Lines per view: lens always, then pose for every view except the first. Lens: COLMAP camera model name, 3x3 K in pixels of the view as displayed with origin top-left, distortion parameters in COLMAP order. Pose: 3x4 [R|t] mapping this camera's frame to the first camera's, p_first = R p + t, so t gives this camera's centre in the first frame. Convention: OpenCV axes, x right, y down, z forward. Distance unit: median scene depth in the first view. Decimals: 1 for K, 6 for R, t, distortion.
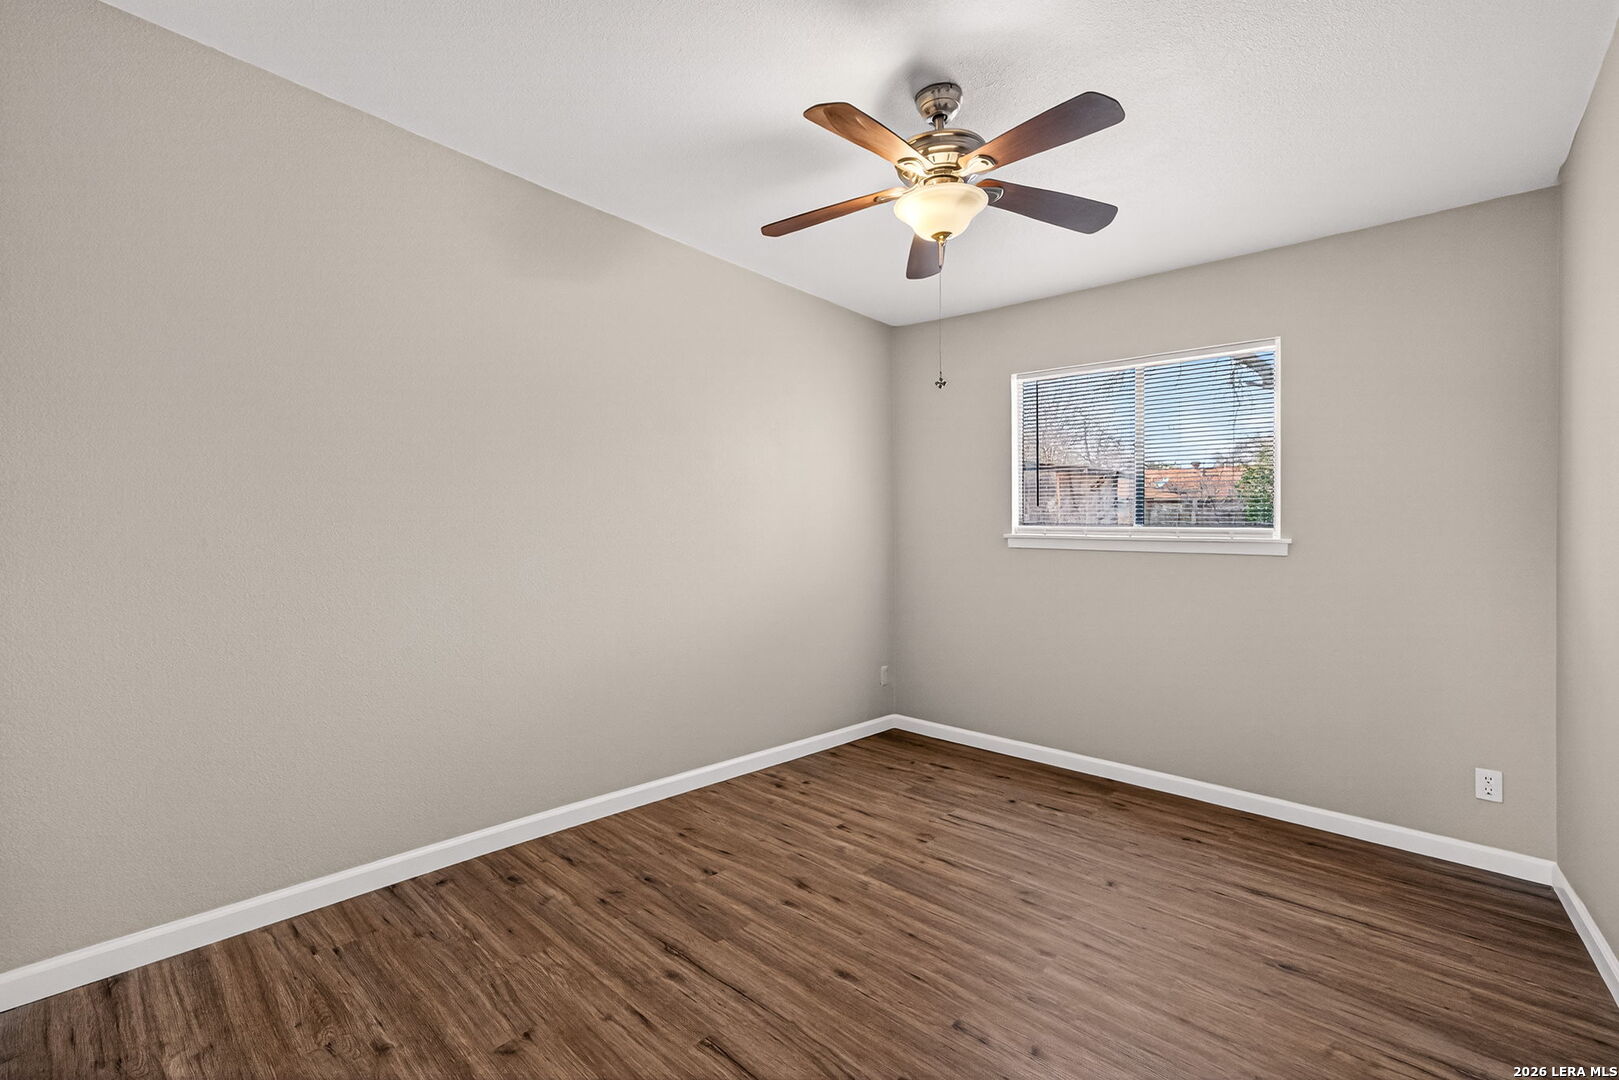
lens RADIAL K [[635.8, 0, 813.7], [0, 635.8, 553.0], [0, 0, 1]] dist [-0.008779, 0.000128]
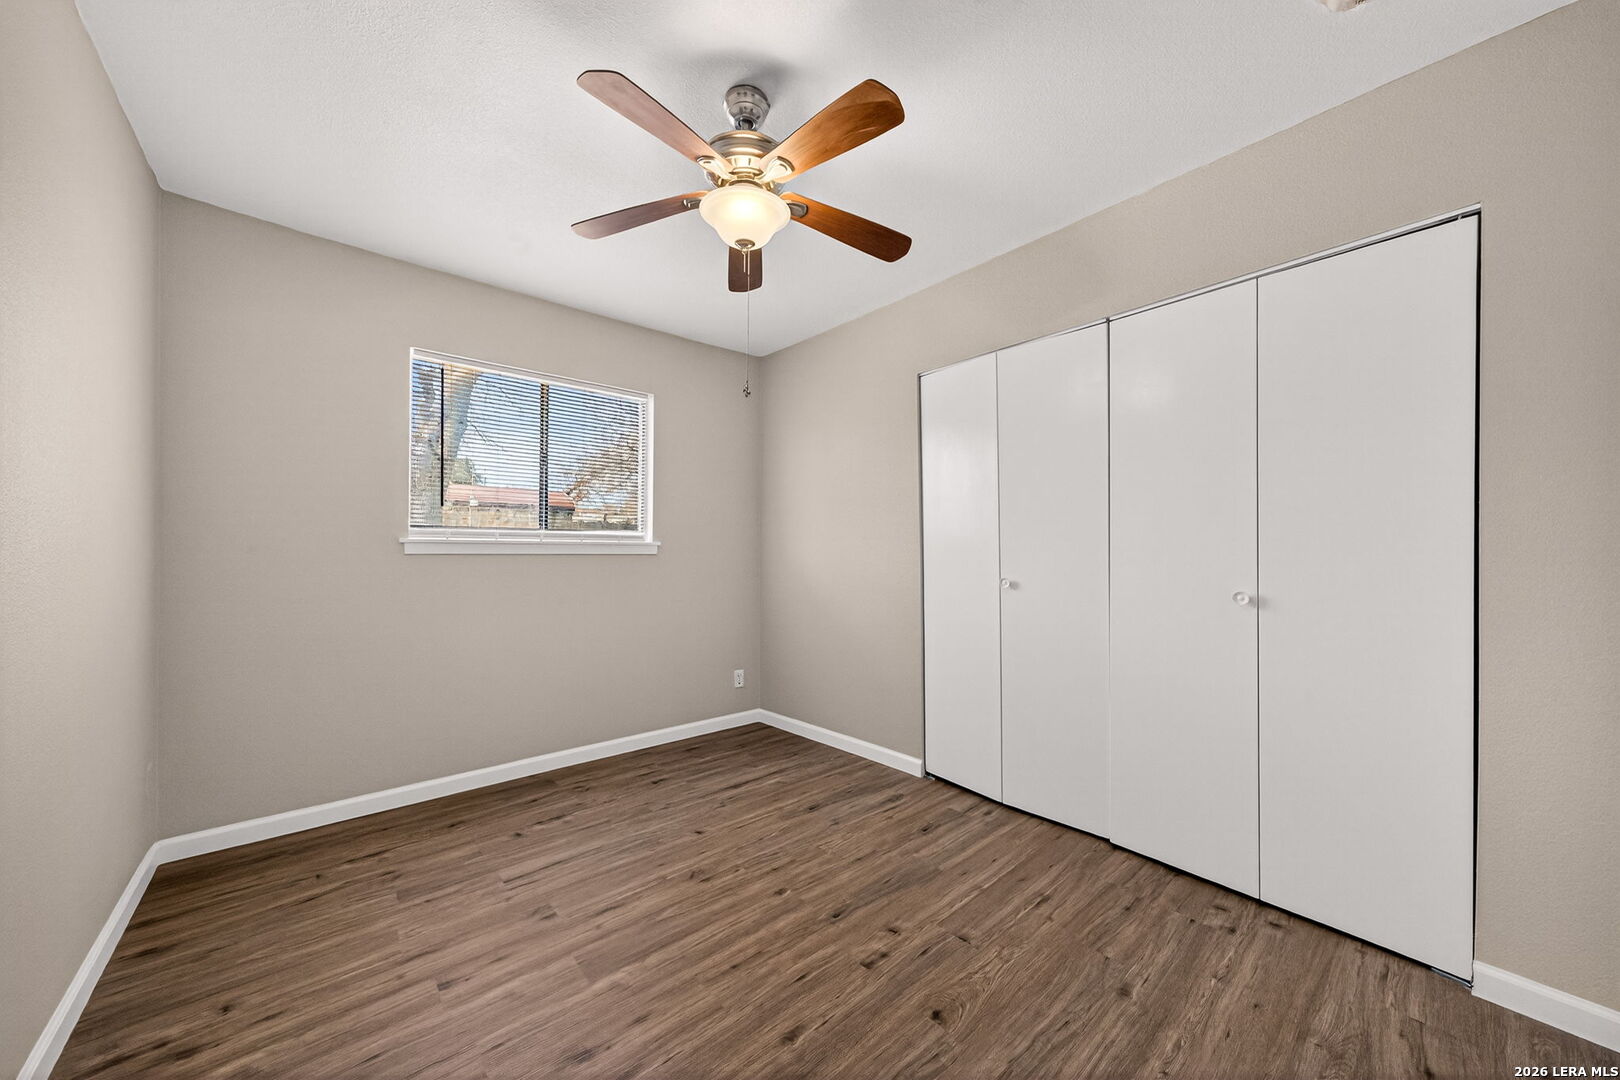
lens RADIAL K [[549.6, 0, 812.5], [0, 549.6, 544.6], [0, 0, 1]] dist [-0.002930, 0.000380]
pose [[0.181284, -0.010186, 0.983378, -0.416830], [0.023457, 0.999707, 0.006030, -0.017434], [-0.983151, 0.021974, 0.181470, 0.486483]]
